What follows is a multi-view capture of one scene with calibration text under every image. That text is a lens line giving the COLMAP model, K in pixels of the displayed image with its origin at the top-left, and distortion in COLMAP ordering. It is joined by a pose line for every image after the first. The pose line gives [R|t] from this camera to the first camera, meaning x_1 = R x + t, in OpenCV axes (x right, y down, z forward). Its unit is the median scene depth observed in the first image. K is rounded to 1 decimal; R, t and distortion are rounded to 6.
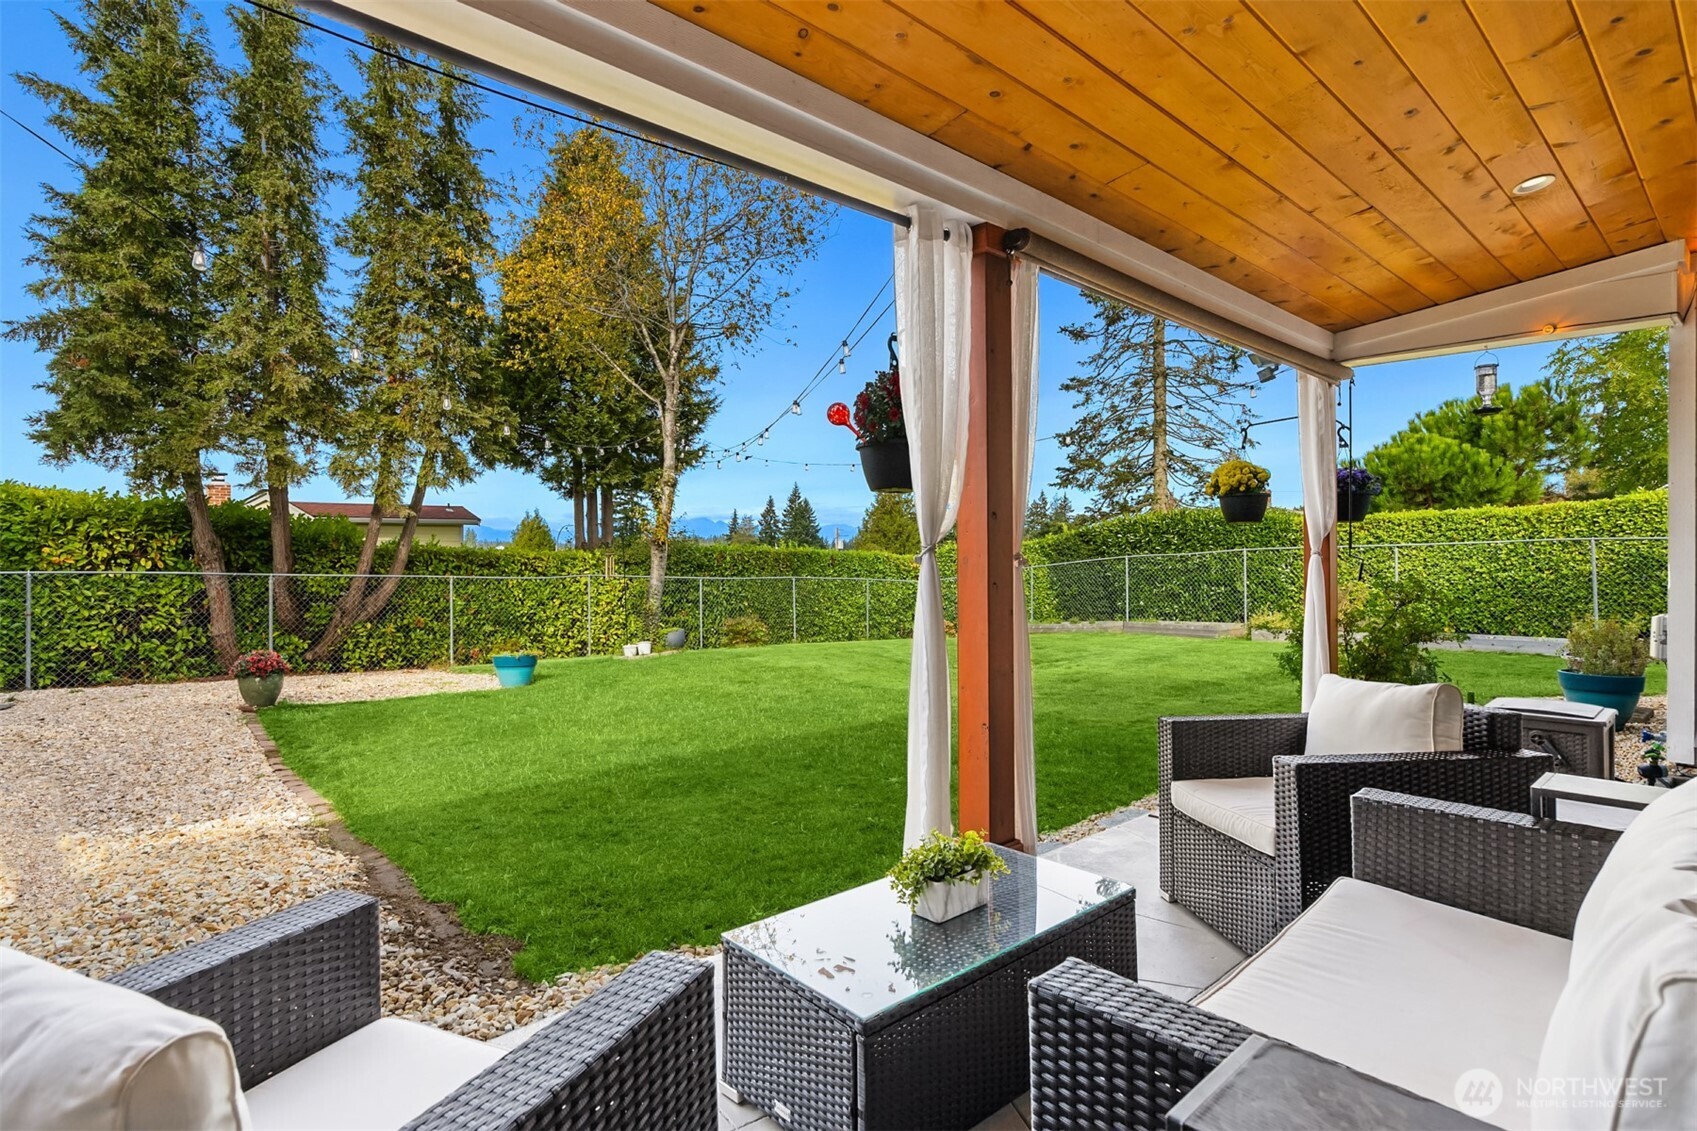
lens RADIAL K [[837.4, 0, 850.8], [0, 837.4, 556.2], [0, 0, 1]] dist [0.000234, -0.000974]
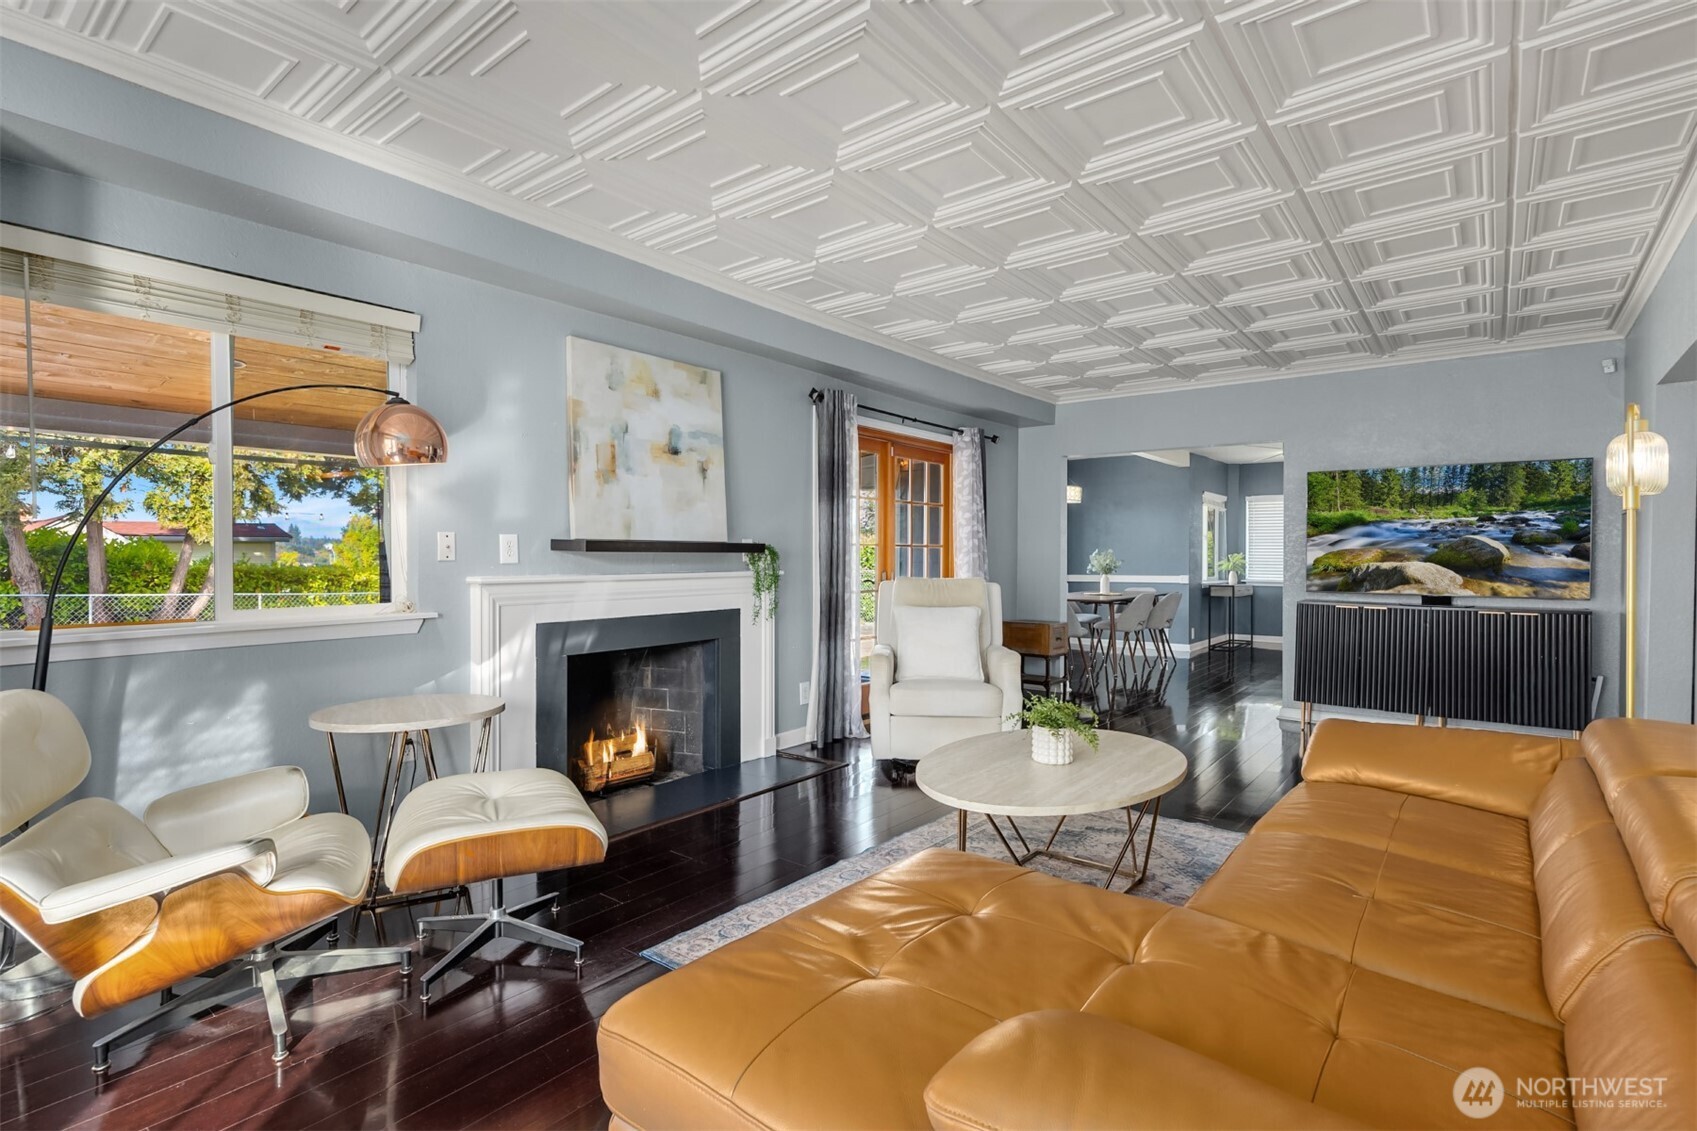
lens RADIAL K [[809.8, 0, 806.3], [0, 809.8, 564.3], [0, 0, 1]] dist [-0.000275, 0.000045]
pose [[0.990382, 0.003762, 0.138310, 0.123603], [-0.005770, 0.999884, 0.014121, -0.040218], [-0.138241, -0.014783, 0.990288, -0.225599]]
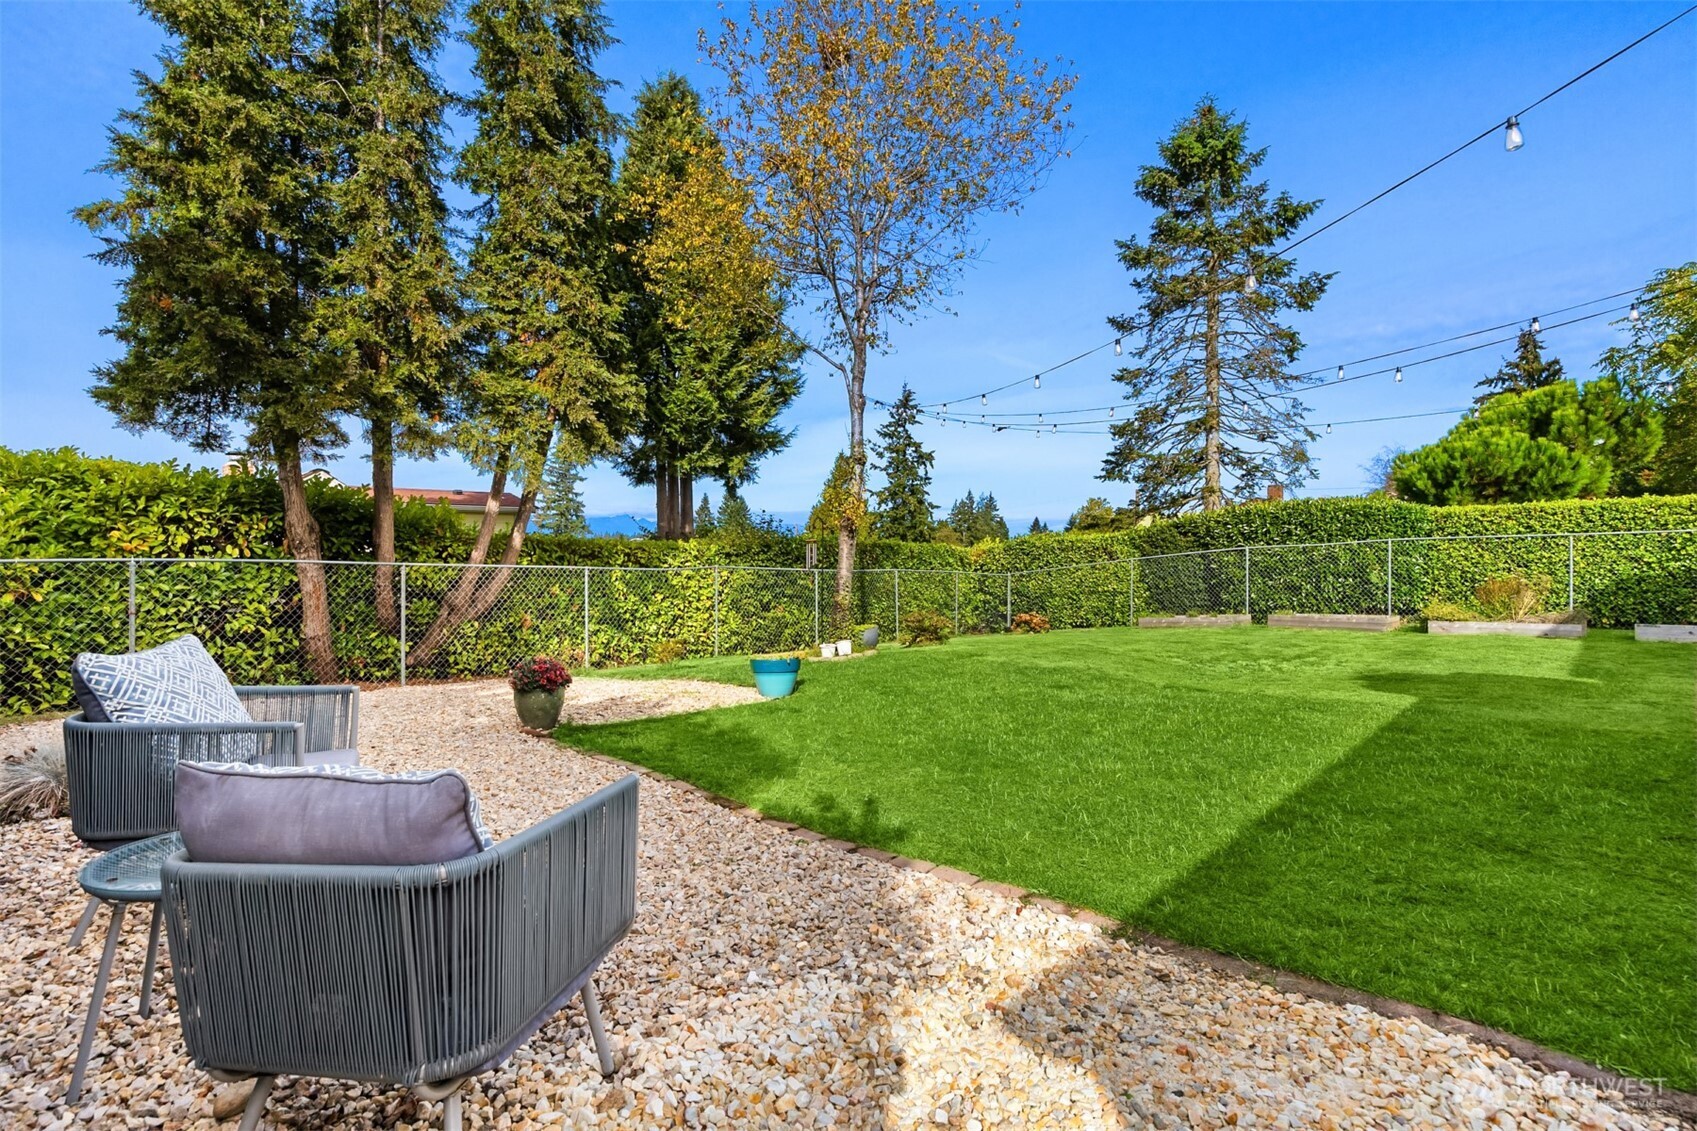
lens RADIAL K [[820.1, 0, 846.0], [0, 820.1, 559.5], [0, 0, 1]] dist [-0.000747, -0.000365]
pose [[0.996270, -0.000308, 0.086295, -0.294708], [-0.000278, 0.999977, 0.006779, 0.010709], [-0.086295, -0.006778, 0.996247, 0.133270]]
